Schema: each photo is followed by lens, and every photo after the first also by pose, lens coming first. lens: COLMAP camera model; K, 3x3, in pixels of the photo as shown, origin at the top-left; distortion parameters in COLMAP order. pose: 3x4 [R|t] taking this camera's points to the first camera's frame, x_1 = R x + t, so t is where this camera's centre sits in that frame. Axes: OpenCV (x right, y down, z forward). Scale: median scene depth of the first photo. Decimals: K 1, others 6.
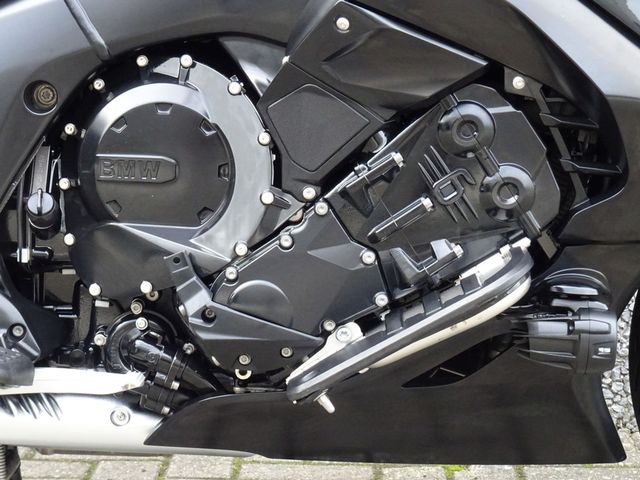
lens RADIAL K [[2031.5, 0, 320.0], [0, 2031.5, 240.0], [0, 0, 1]] dist [0.020416, 0.349758]
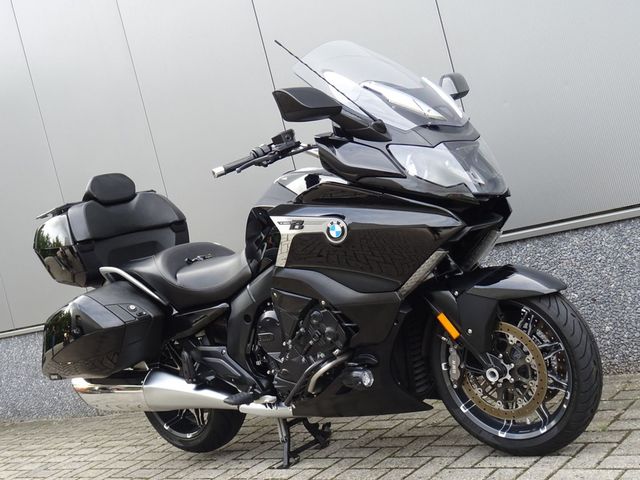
lens RADIAL K [[901.8, 0, 320.0], [0, 901.8, 240.0], [0, 0, 1]] dist [-0.044937, -0.099968]
pose [[0.727854, -0.180193, -0.661633, 1.041153], [0.163817, 0.982612, -0.087397, -0.049795], [0.665877, -0.044774, 0.744717, -0.067815]]
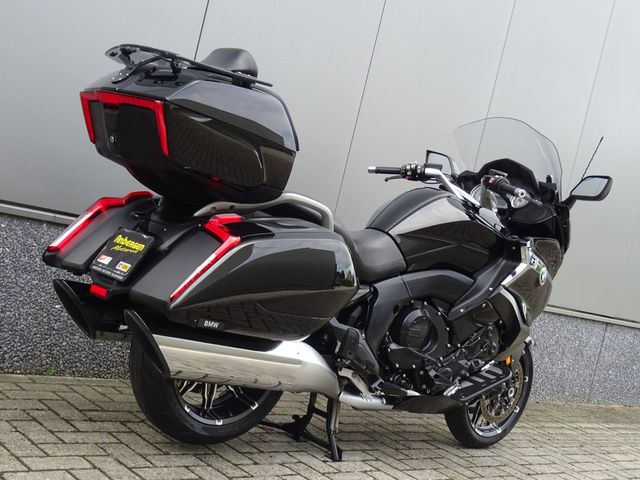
lens RADIAL K [[901.8, 0, 320.0], [0, 901.8, 240.0], [0, 0, 1]] dist [-0.044937, -0.099968]
pose [[0.710130, 0.136927, 0.690628, -1.355530], [-0.132304, 0.989384, -0.060121, -0.081565], [-0.691528, -0.048679, 0.720707, -0.012905]]
